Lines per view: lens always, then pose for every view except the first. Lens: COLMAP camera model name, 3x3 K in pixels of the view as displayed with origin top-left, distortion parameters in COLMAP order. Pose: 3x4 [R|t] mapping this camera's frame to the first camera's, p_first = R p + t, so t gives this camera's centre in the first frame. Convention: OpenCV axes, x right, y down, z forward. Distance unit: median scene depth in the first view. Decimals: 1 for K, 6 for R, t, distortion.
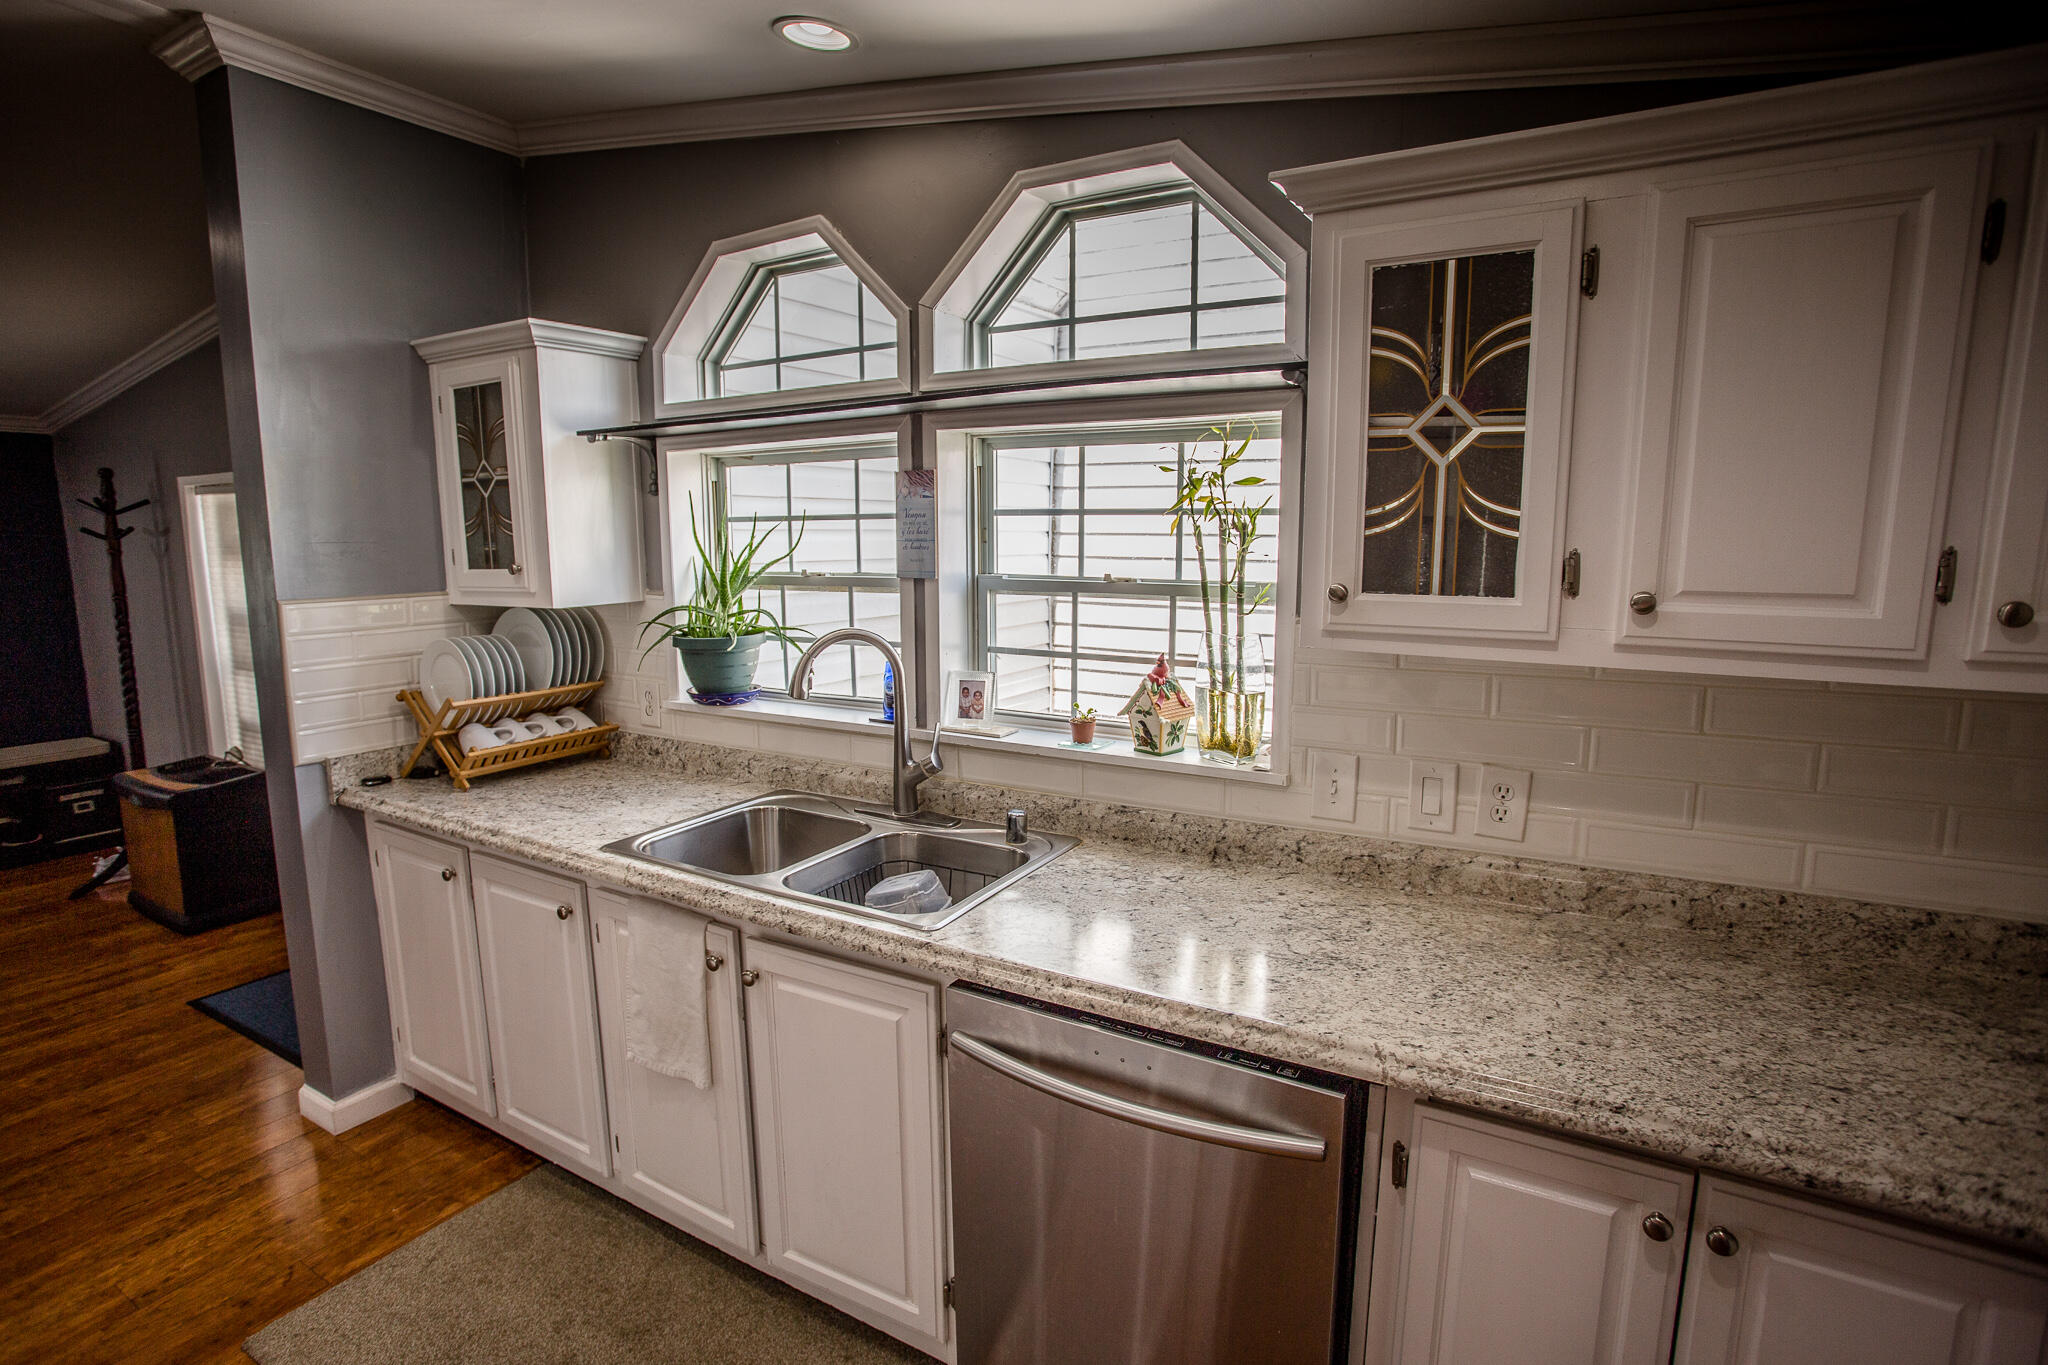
lens RADIAL K [[1017.9, 0, 1009.2], [0, 1017.9, 685.8], [0, 0, 1]] dist [-0.073271, 0.035080]
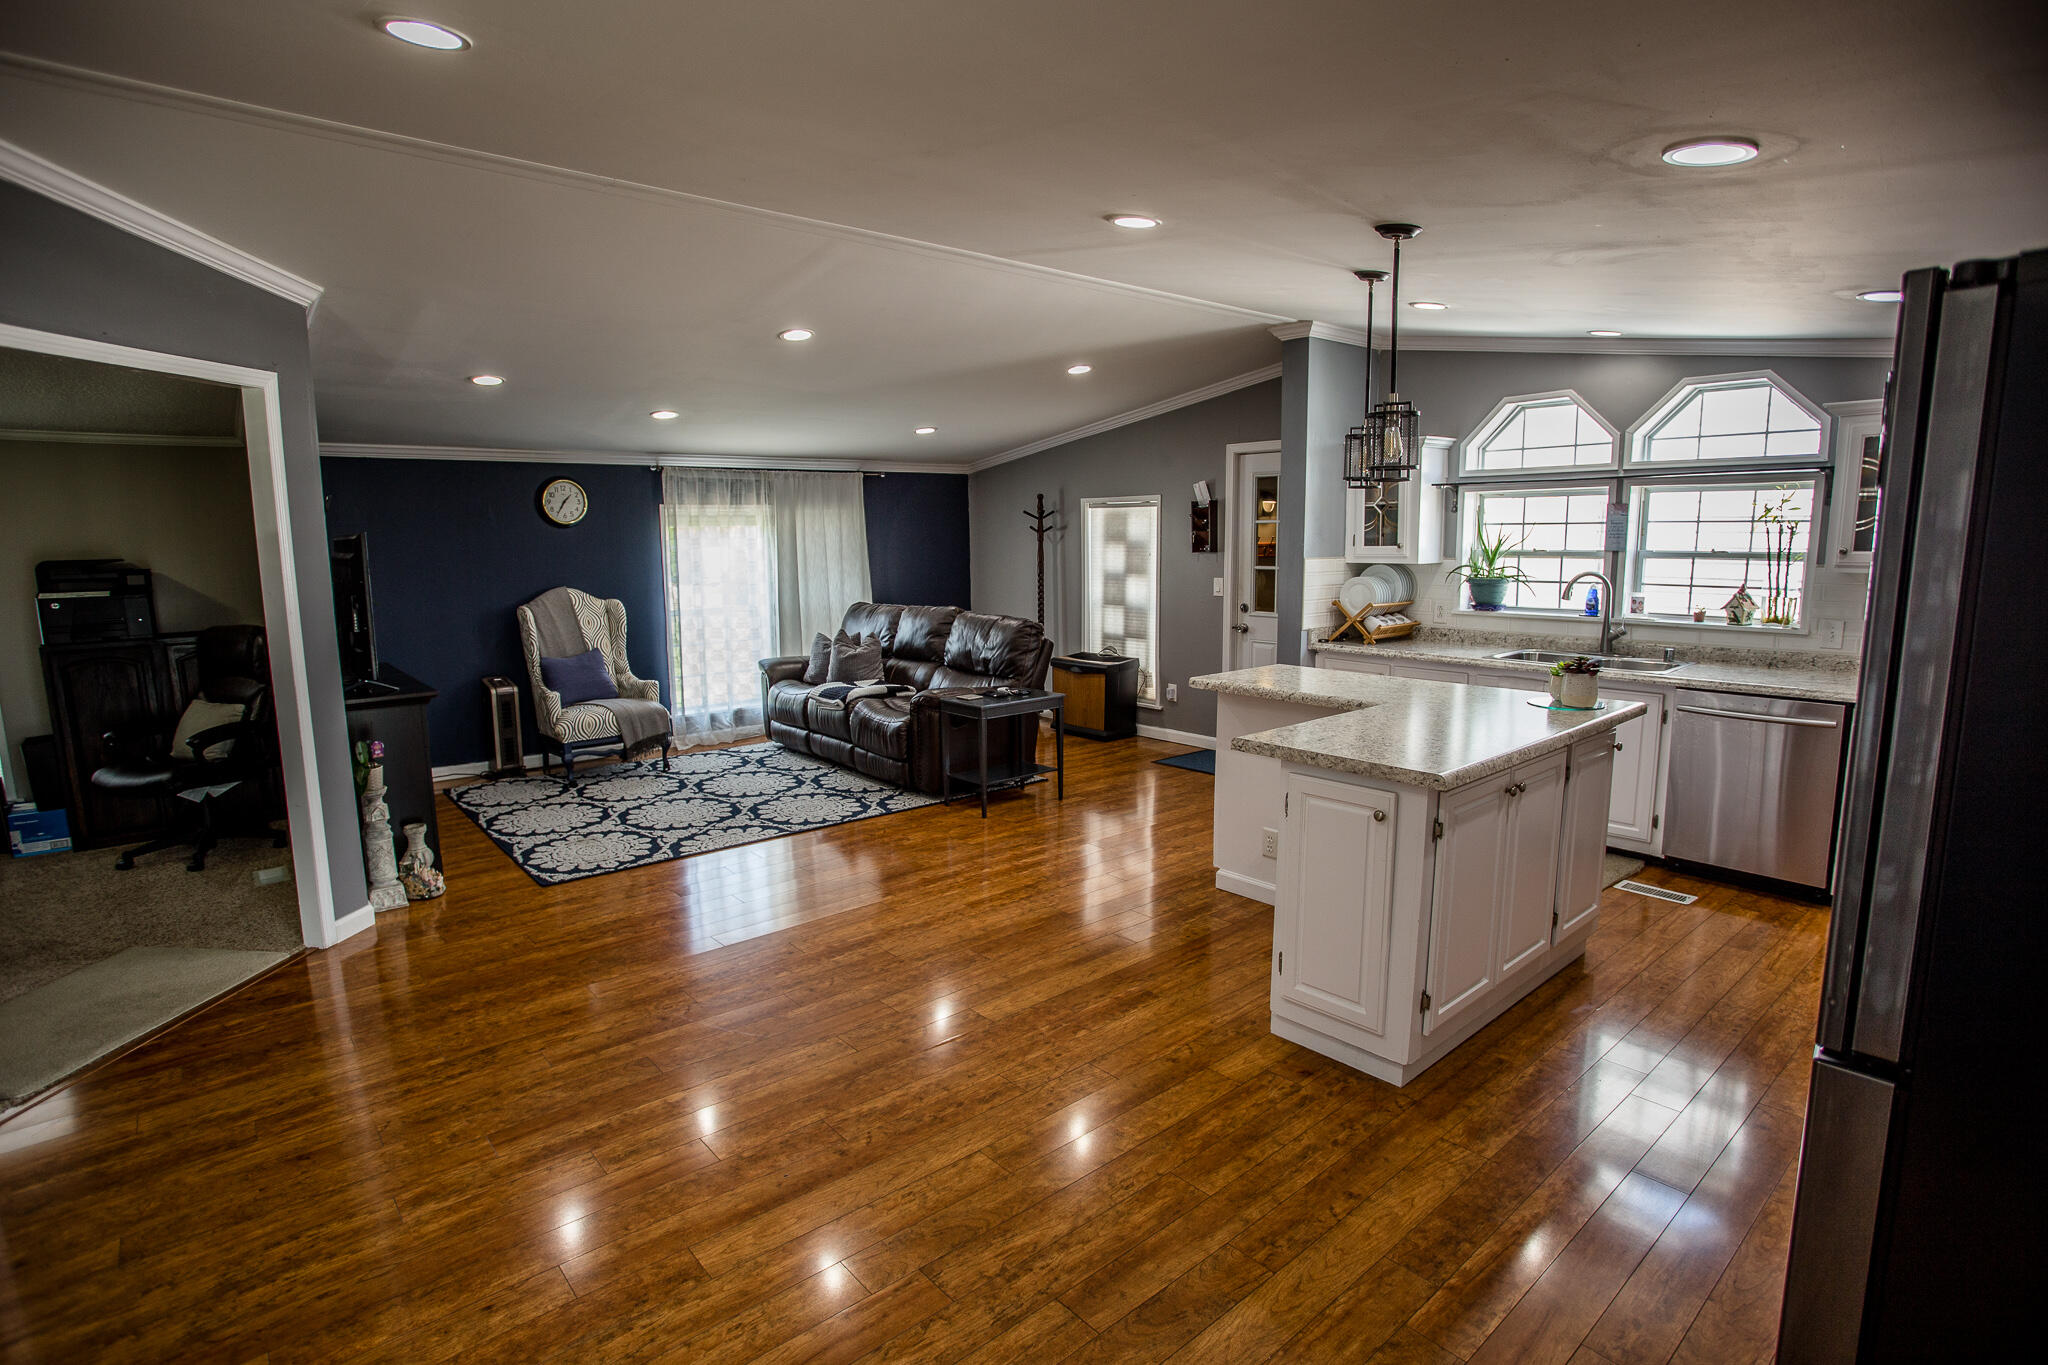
lens RADIAL K [[1017.9, 0, 1009.2], [0, 1017.9, 685.8], [0, 0, 1]] dist [-0.073271, 0.035080]
pose [[0.944421, 0.042176, -0.326023, -0.620358], [-0.041863, 0.999091, 0.007978, 0.230310], [0.326063, 0.006114, 0.945328, -1.512253]]
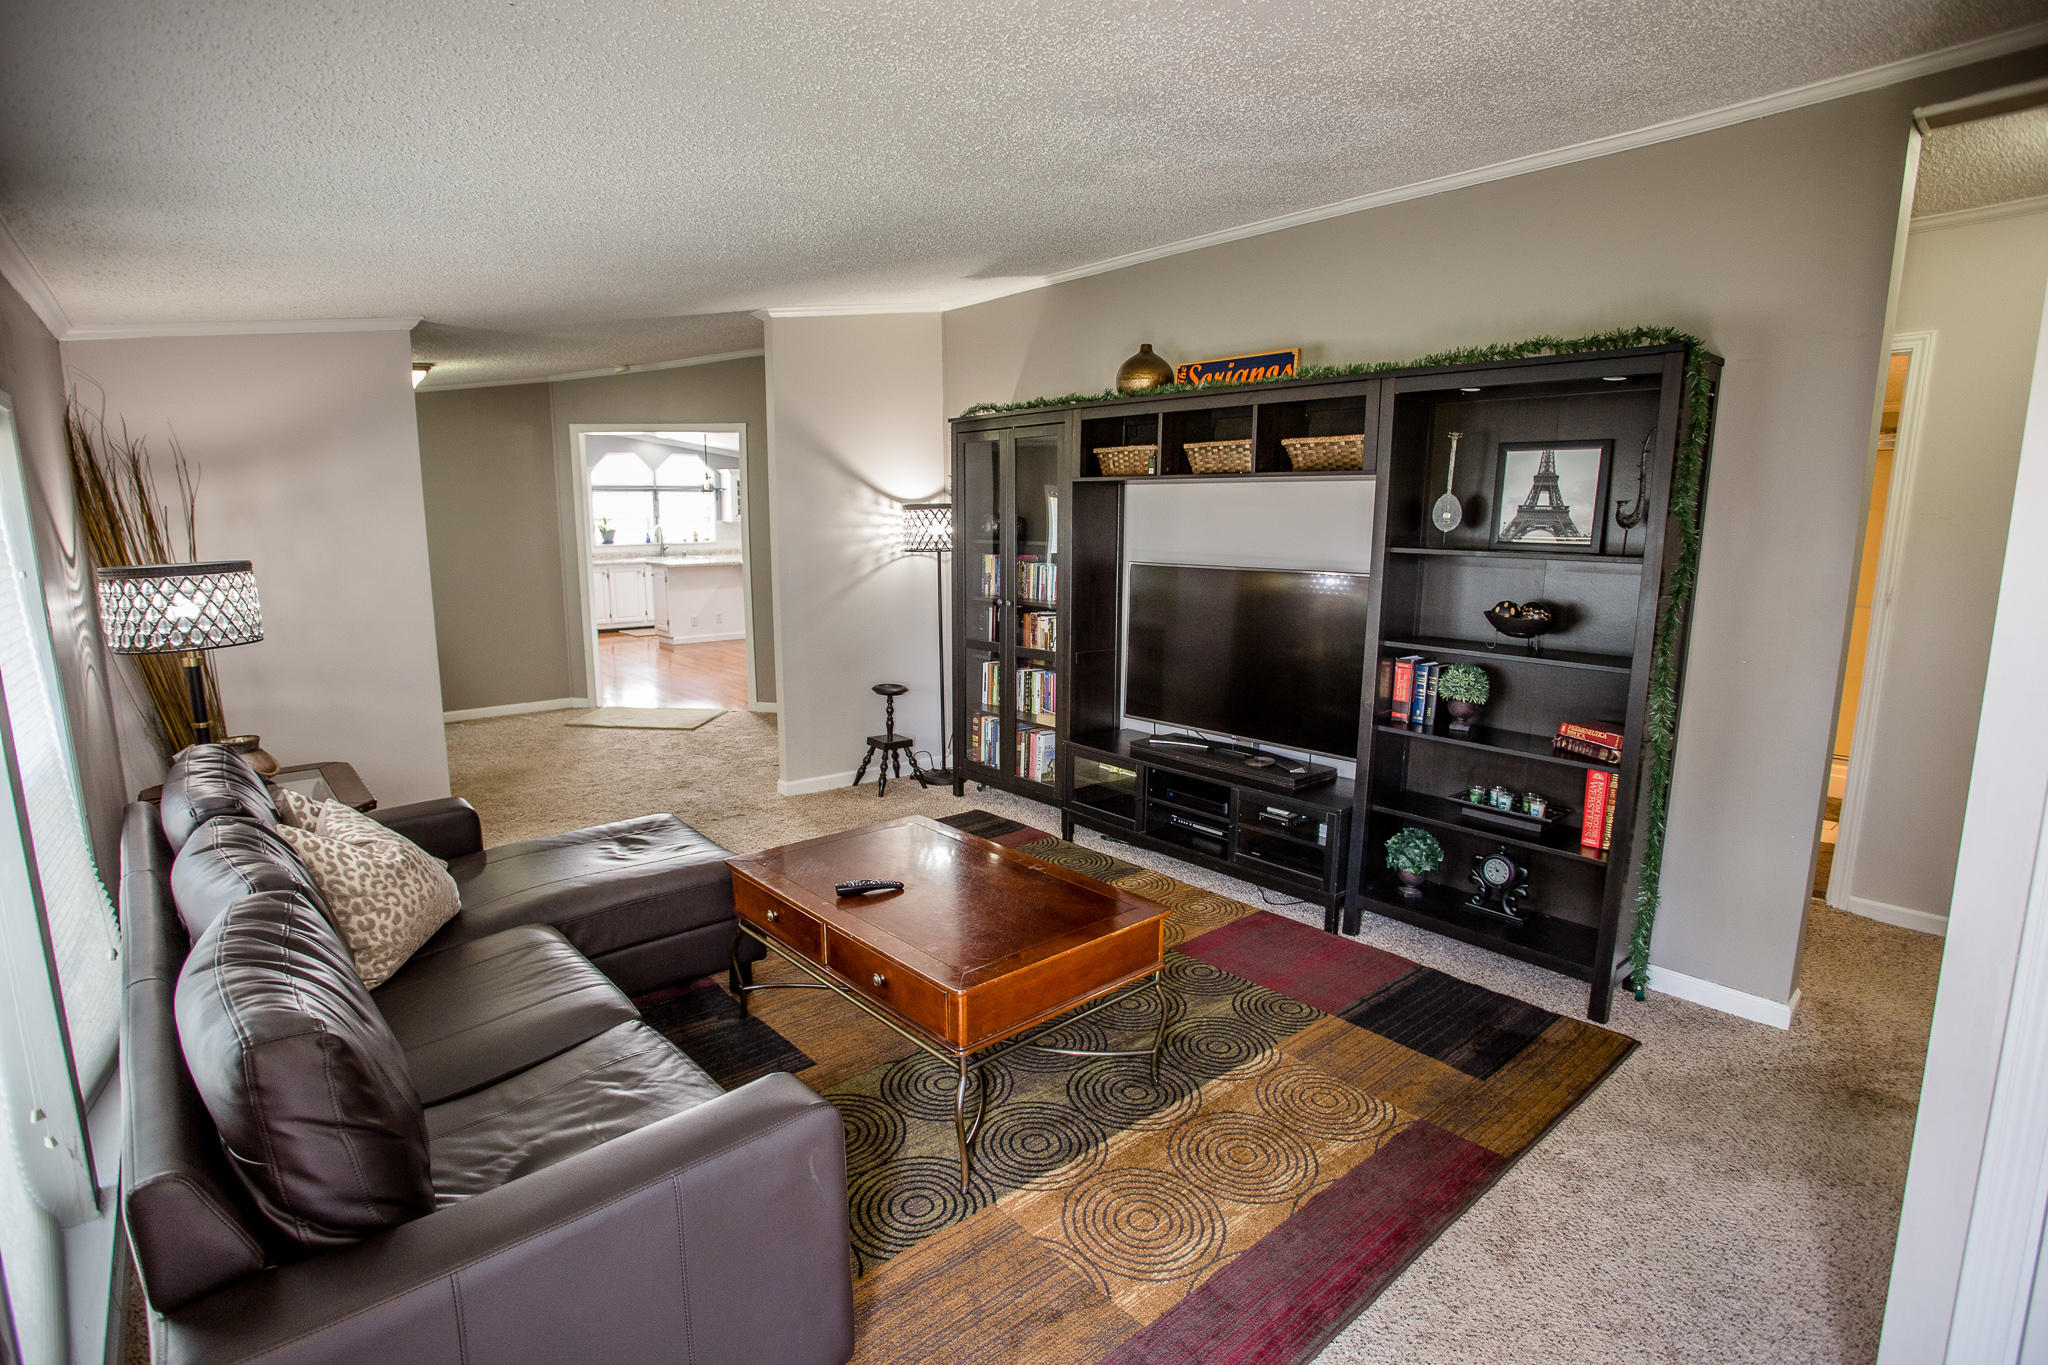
lens RADIAL K [[1028.3, 0, 1019.8], [0, 1028.3, 691.6], [0, 0, 1]] dist [-0.082087, -0.000067]
pose [[0.325510, -0.164392, 0.931138, -4.995794], [0.140184, 0.982278, 0.124415, 0.448483], [-0.935089, 0.090033, 0.342786, -2.872698]]
